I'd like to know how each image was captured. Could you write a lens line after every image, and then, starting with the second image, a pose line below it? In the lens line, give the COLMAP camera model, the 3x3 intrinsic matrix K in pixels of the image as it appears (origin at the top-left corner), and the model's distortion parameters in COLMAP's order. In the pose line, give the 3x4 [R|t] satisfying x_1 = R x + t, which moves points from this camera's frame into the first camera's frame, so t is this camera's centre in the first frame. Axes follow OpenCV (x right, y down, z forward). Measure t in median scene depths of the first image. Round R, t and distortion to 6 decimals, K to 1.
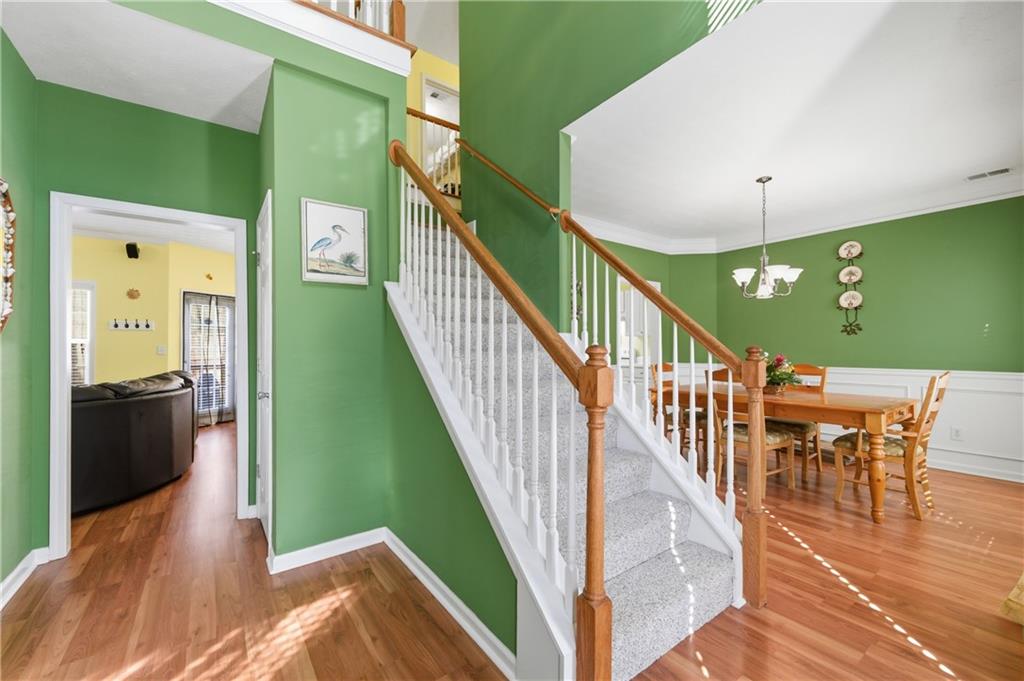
lens RADIAL K [[417.5, 0, 508.9], [0, 417.5, 342.8], [0, 0, 1]] dist [0.003273, -0.000245]
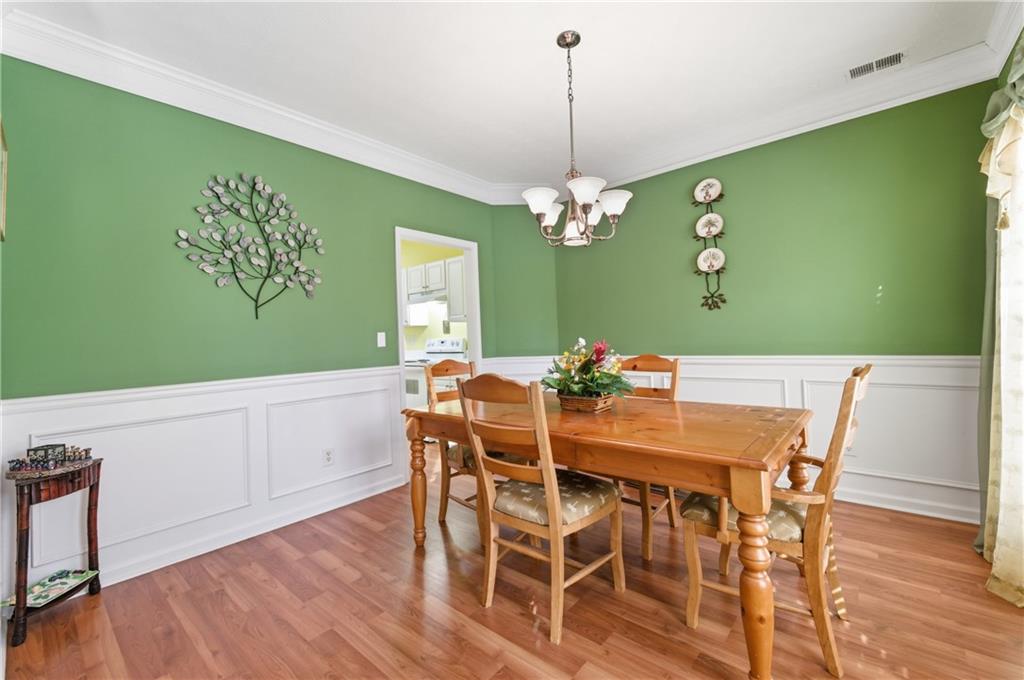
lens RADIAL K [[417.5, 0, 516.9], [0, 417.5, 332.9], [0, 0, 1]] dist [0.003273, -0.000245]
pose [[0.974407, -0.032472, 0.222434, 0.398334], [0.034151, 0.999410, -0.003706, 0.014232], [-0.222183, 0.011207, 0.974941, 0.456616]]
